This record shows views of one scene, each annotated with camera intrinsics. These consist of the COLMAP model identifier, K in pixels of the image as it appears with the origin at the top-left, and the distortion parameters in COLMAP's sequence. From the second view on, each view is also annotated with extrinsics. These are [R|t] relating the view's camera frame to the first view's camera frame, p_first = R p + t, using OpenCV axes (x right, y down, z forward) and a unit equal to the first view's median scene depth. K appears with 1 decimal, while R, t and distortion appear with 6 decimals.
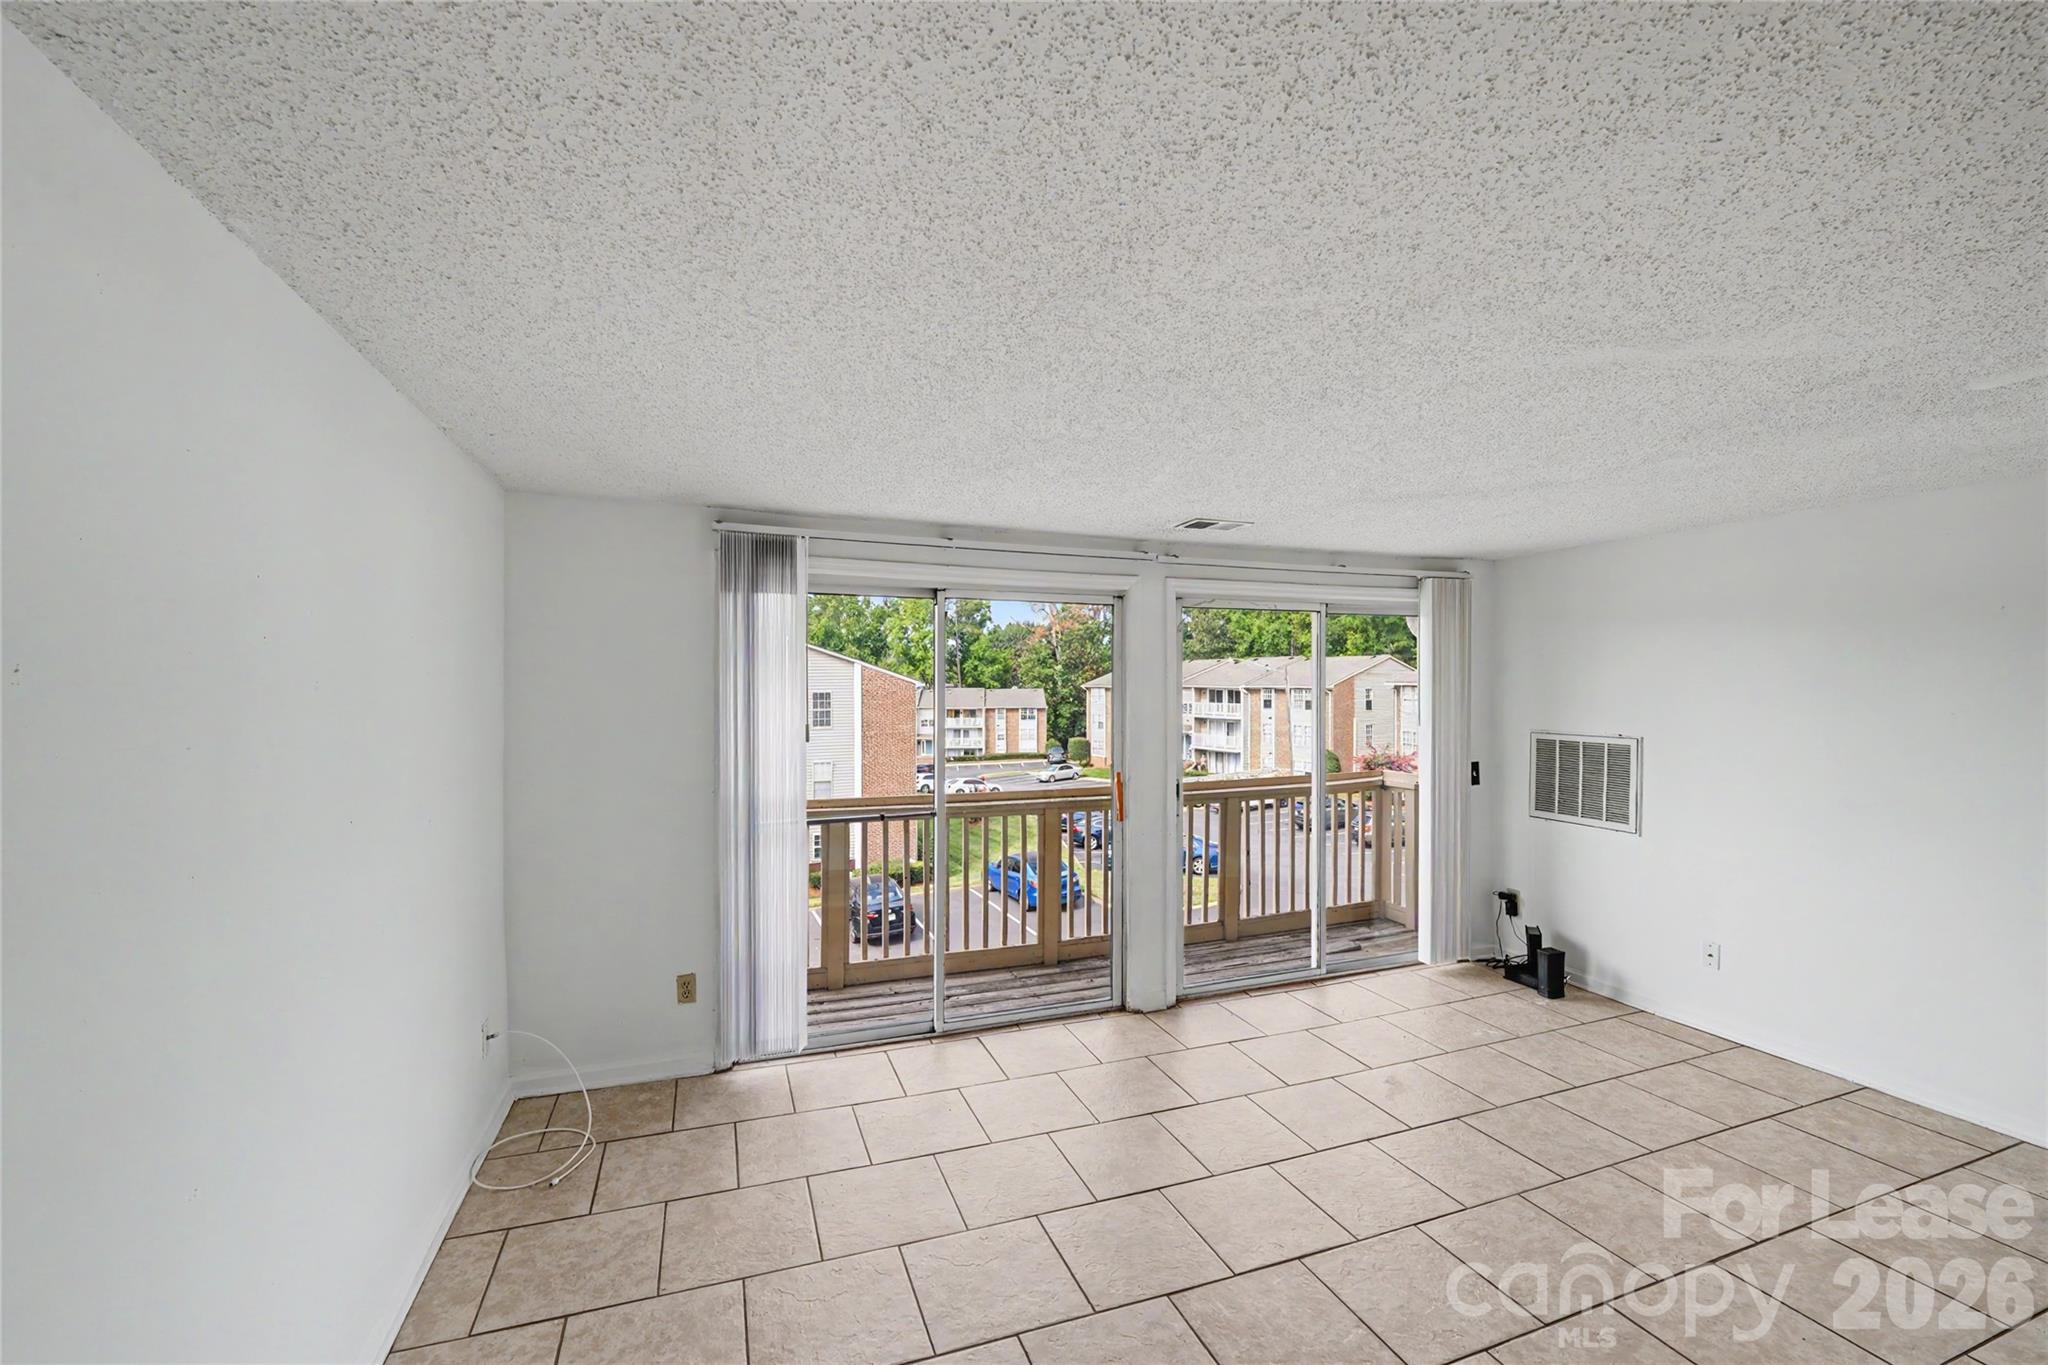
lens RADIAL K [[826.6, 0, 1018.1], [0, 826.6, 687.0], [0, 0, 1]] dist [0.002752, -0.002356]
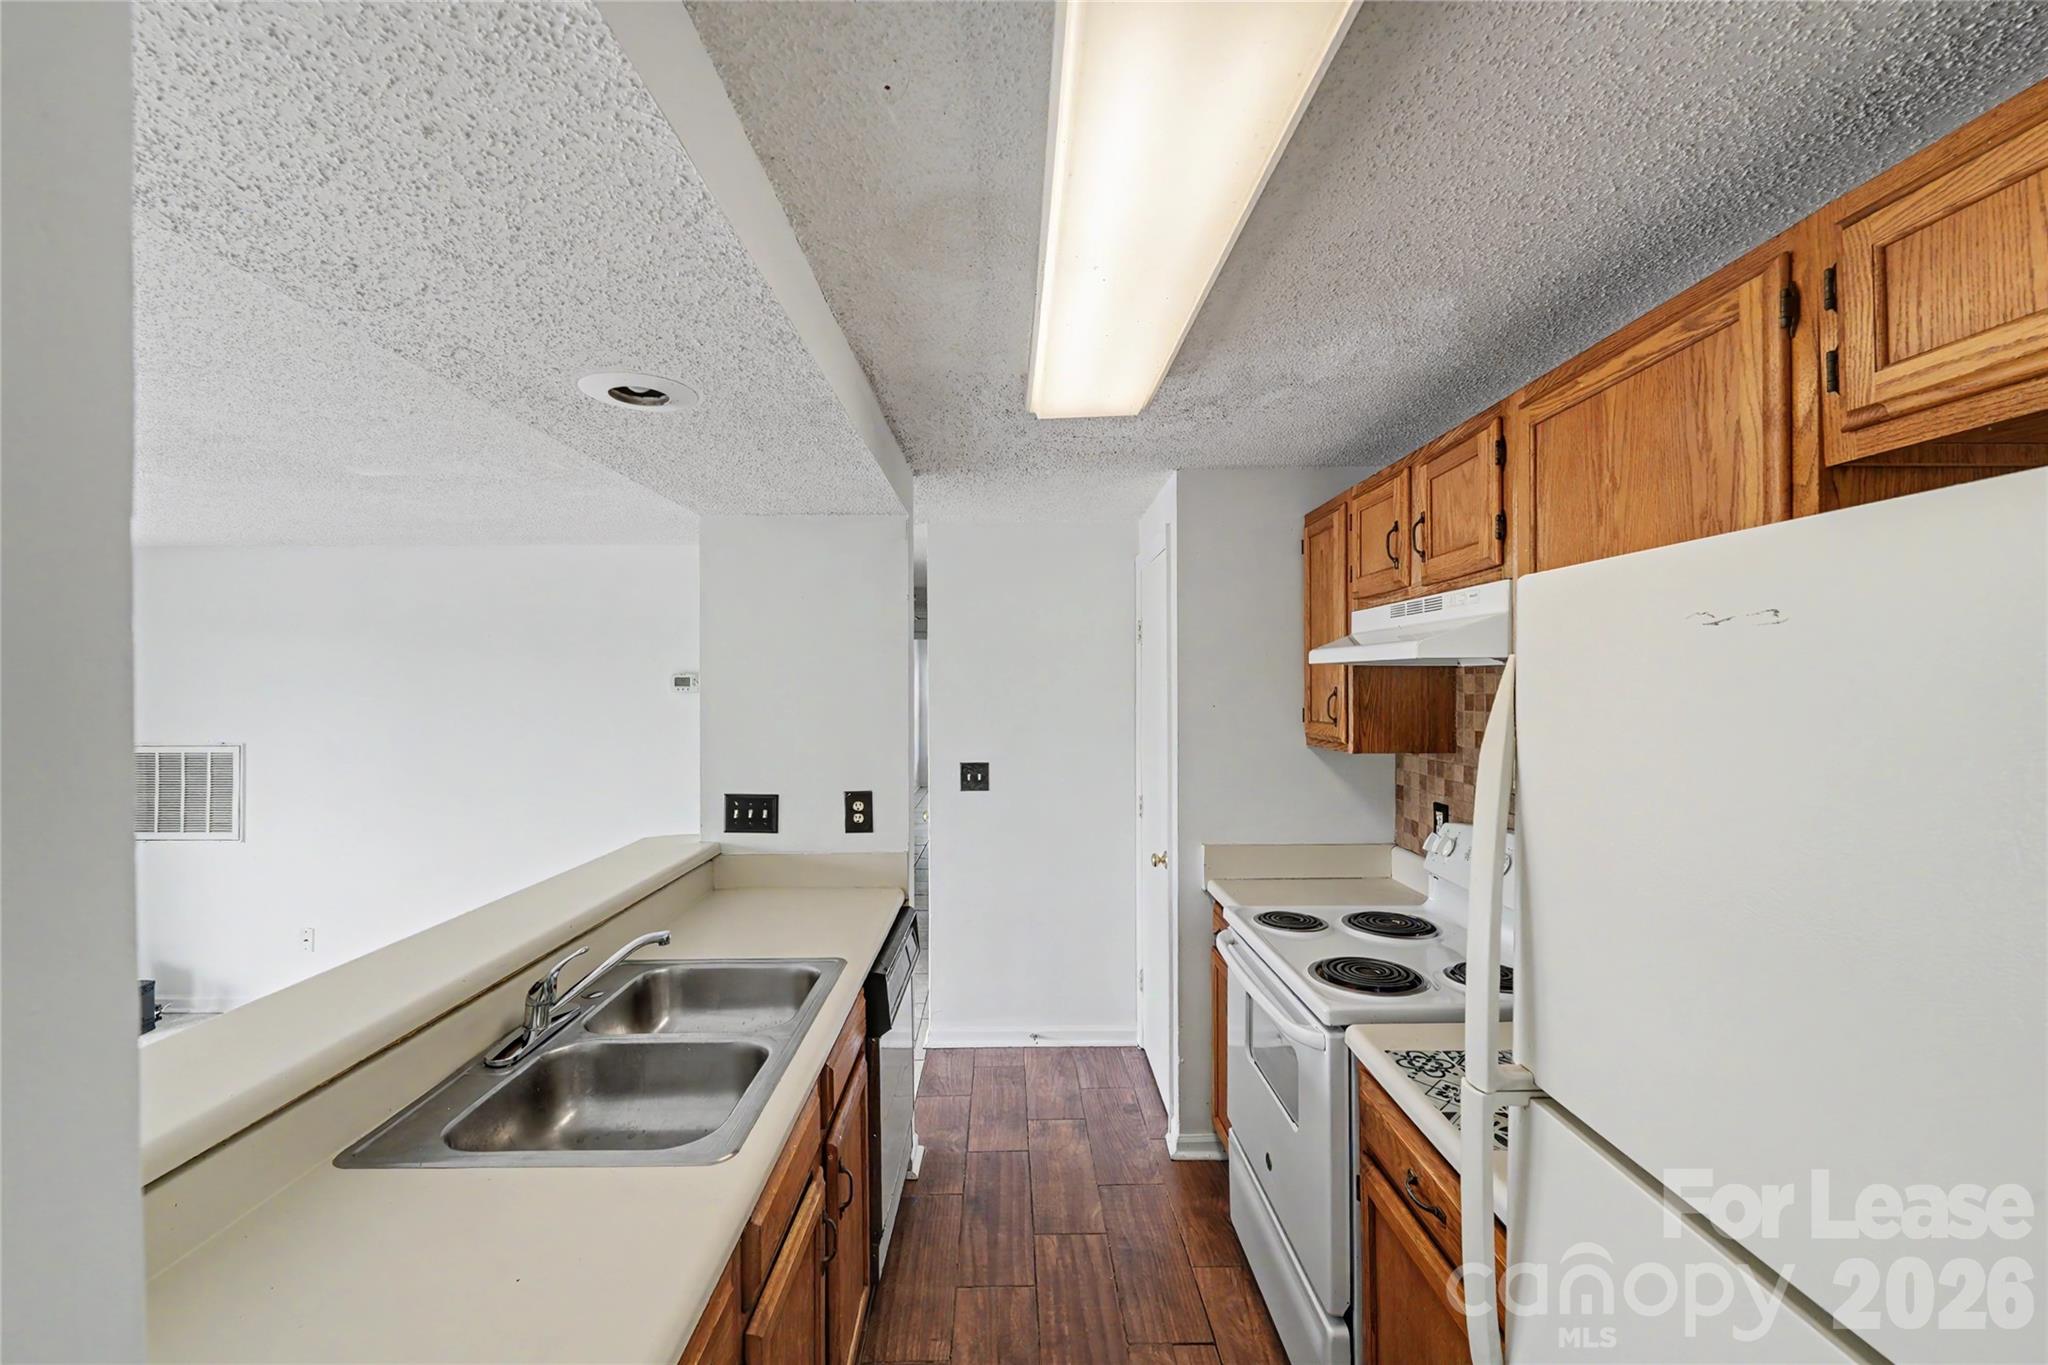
lens RADIAL K [[826.6, 0, 1018.1], [0, 826.6, 687.0], [0, 0, 1]] dist [0.002752, -0.002356]
pose [[0.334531, -0.001582, 0.942384, 0.107978], [0.008388, 0.999964, -0.001299, 0.000168], [-0.942348, 0.008340, 0.334532, -0.213165]]
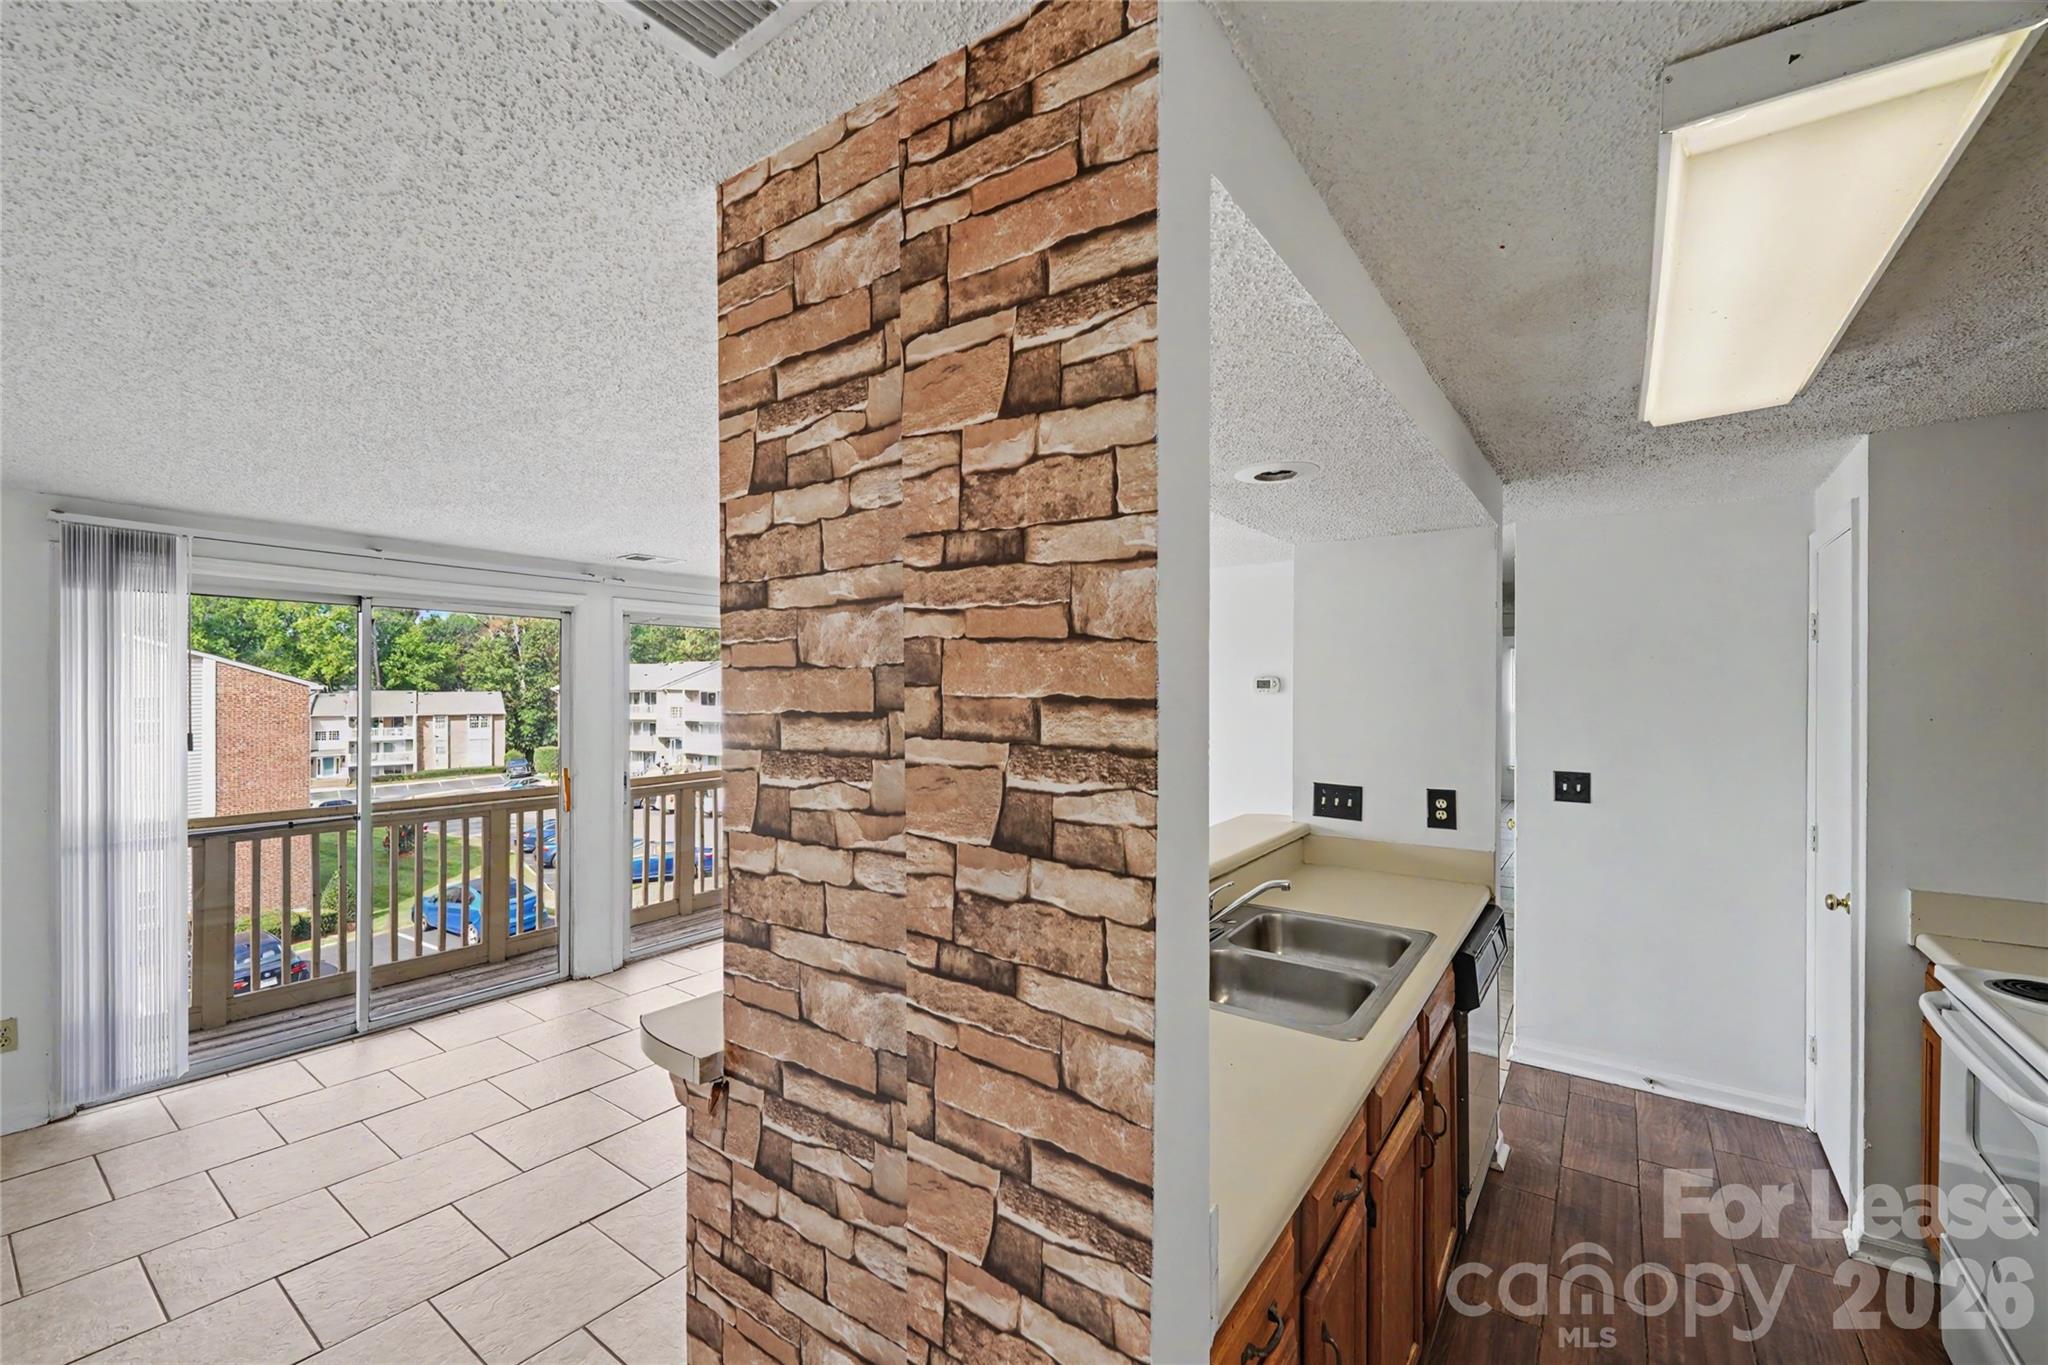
lens RADIAL K [[826.6, 0, 1018.1], [0, 826.6, 687.0], [0, 0, 1]] dist [0.002752, -0.002356]
pose [[0.831851, 0.001543, 0.554997, 0.007934], [0.000122, 0.999996, -0.002964, -0.003282], [-0.555000, 0.002533, 0.831847, -0.252616]]
